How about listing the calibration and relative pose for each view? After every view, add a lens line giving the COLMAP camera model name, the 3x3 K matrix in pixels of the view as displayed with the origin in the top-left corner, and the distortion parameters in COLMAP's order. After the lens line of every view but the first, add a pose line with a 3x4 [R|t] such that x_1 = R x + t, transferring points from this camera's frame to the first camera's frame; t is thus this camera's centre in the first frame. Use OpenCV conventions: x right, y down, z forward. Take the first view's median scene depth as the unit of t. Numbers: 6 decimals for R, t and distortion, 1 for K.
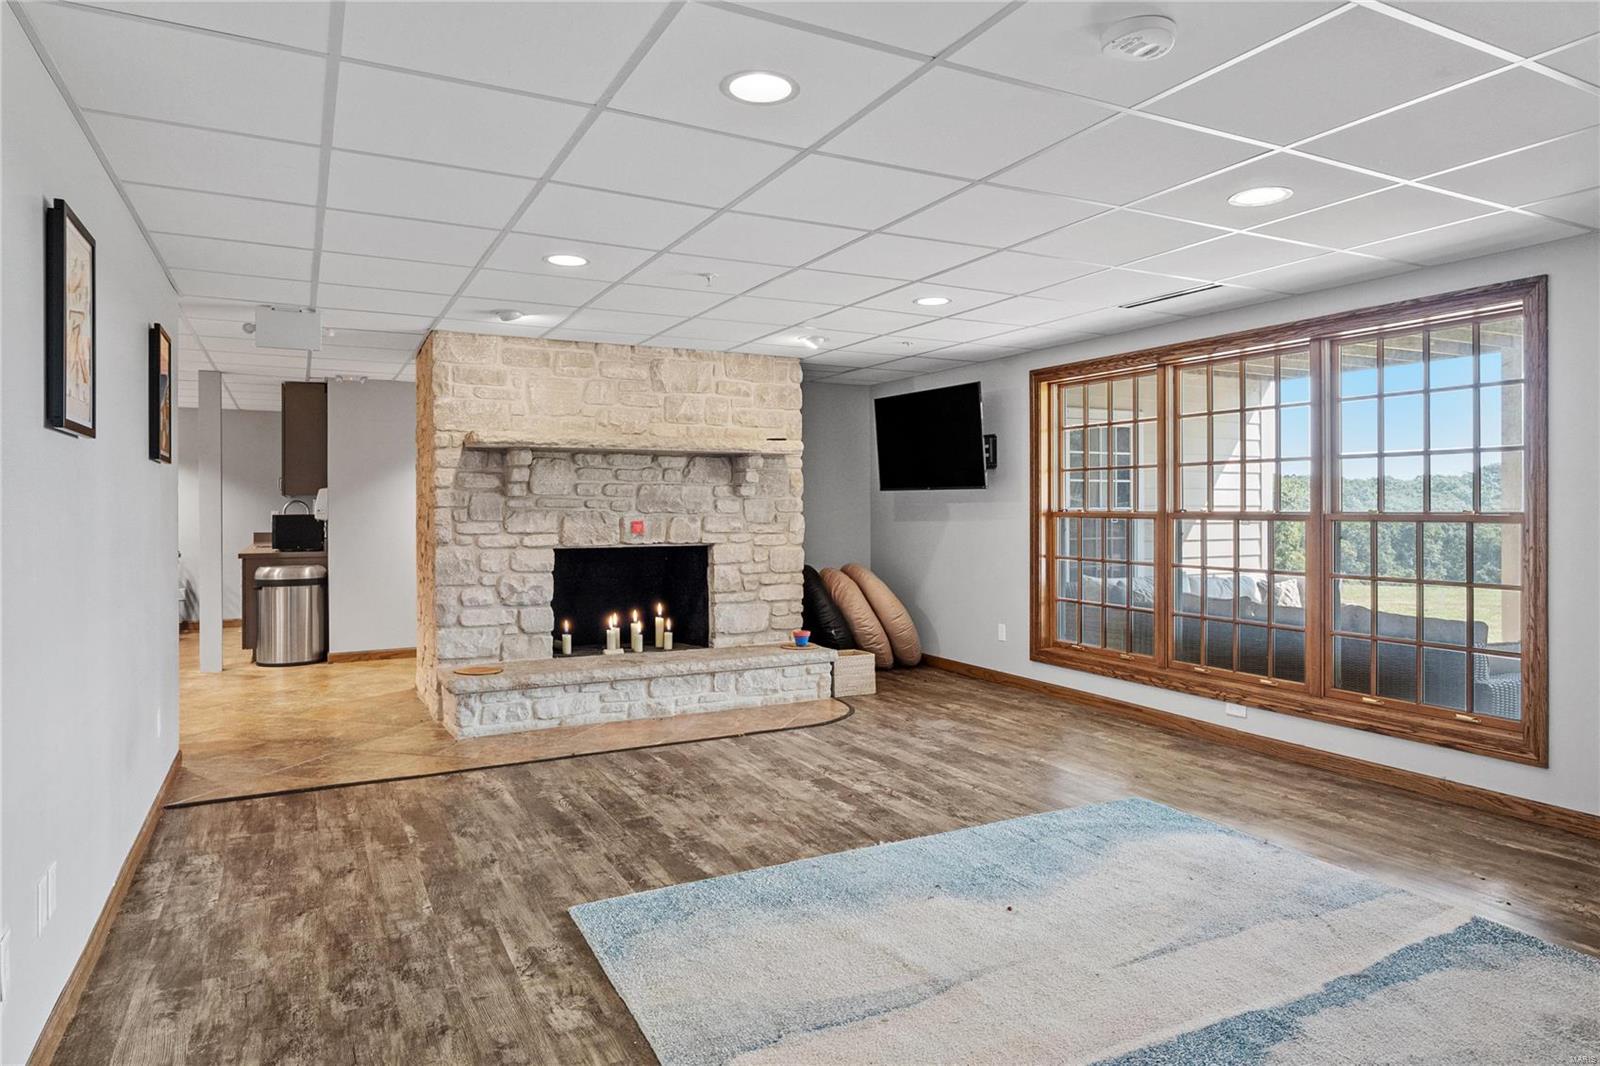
lens RADIAL K [[956.6, 0, 798.0], [0, 956.6, 505.1], [0, 0, 1]] dist [0.001612, -0.000904]
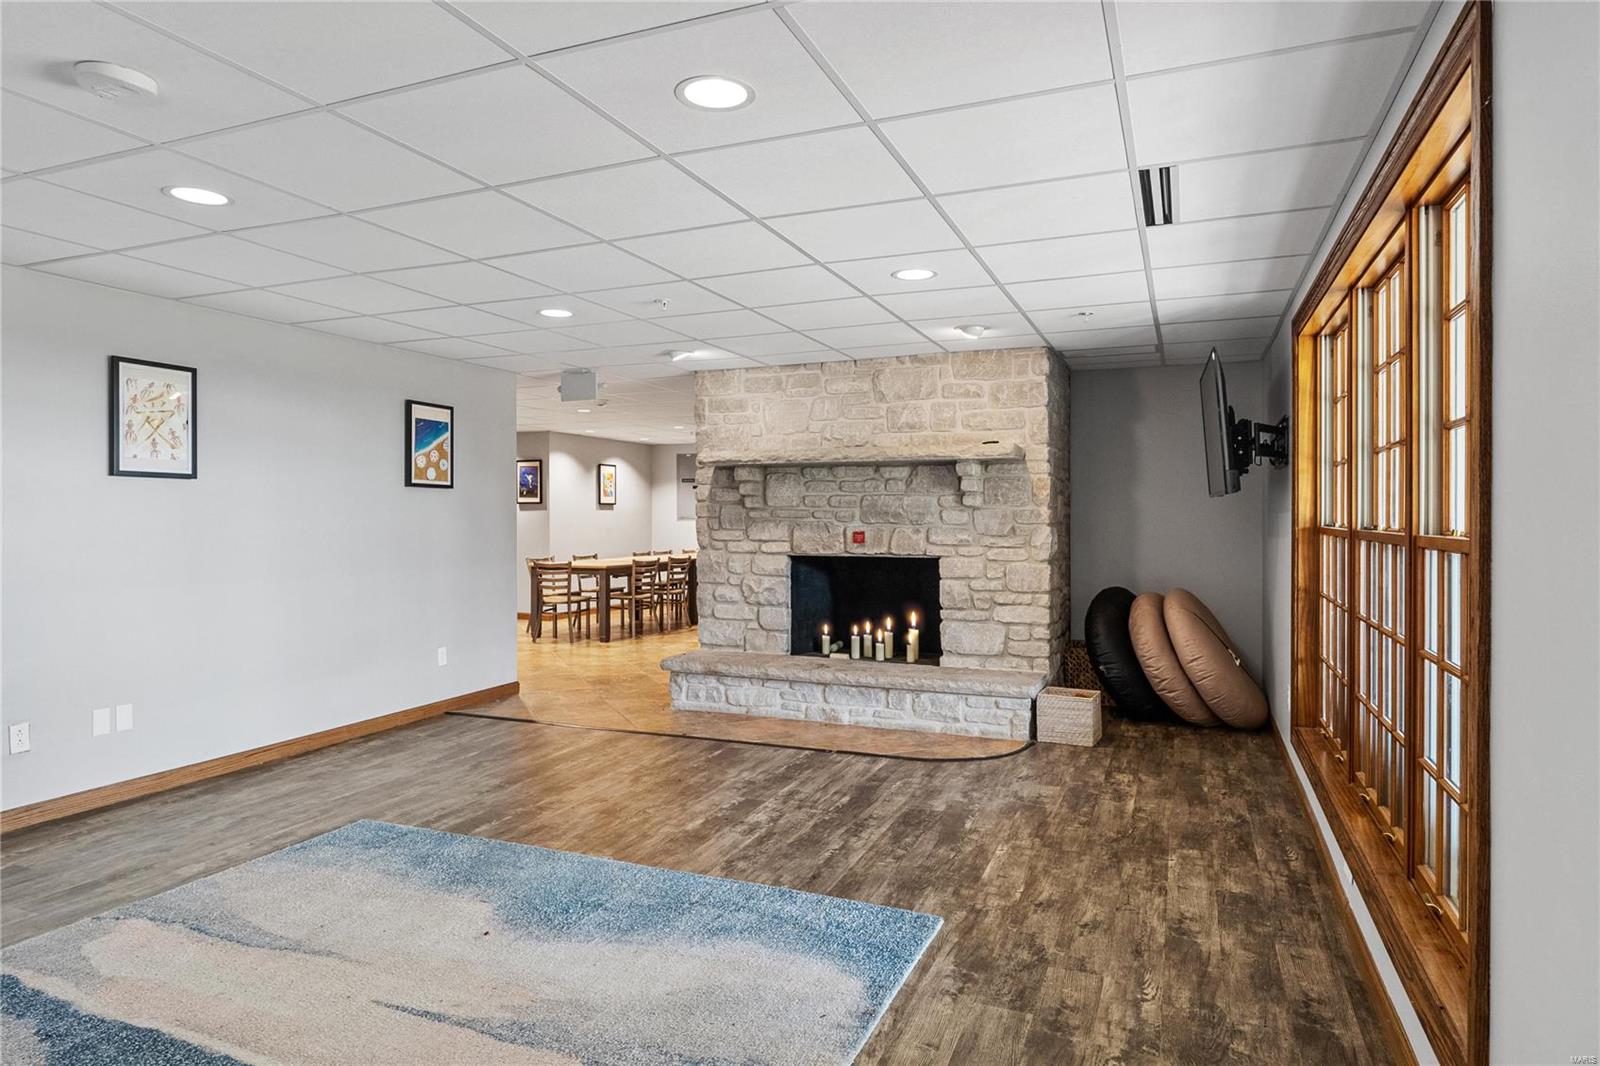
lens RADIAL K [[937.3, 0, 799.3], [0, 937.3, 521.7], [0, 0, 1]] dist [-0.000238, -0.000125]
pose [[0.639986, 0.006267, -0.768361, 0.579393], [0.000060, 0.999966, 0.008206, -0.001851], [0.768386, -0.005298, 0.639964, 0.320976]]
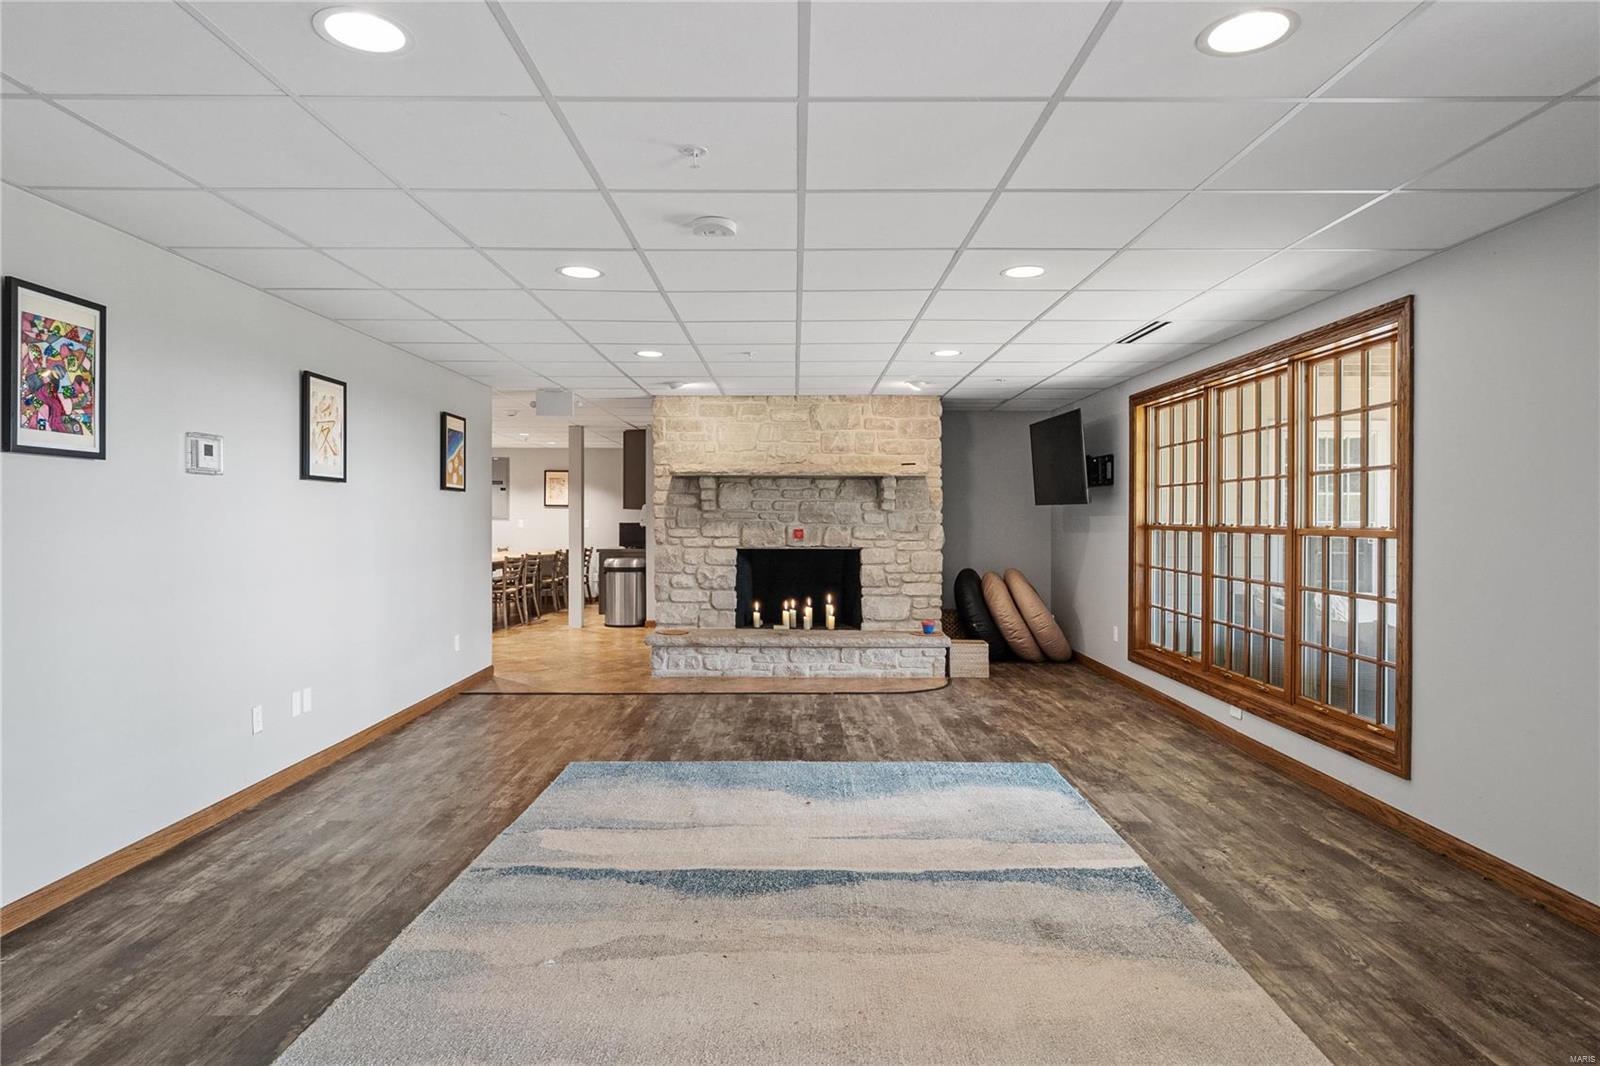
lens RADIAL K [[892.7, 0, 797.6], [0, 892.7, 521.5], [0, 0, 1]] dist [0.001145, -0.000049]
pose [[0.887022, 0.006787, -0.461677, 0.410416], [-0.003738, 0.999965, 0.007519, -0.003238], [0.461712, -0.004944, 0.887016, -0.090953]]
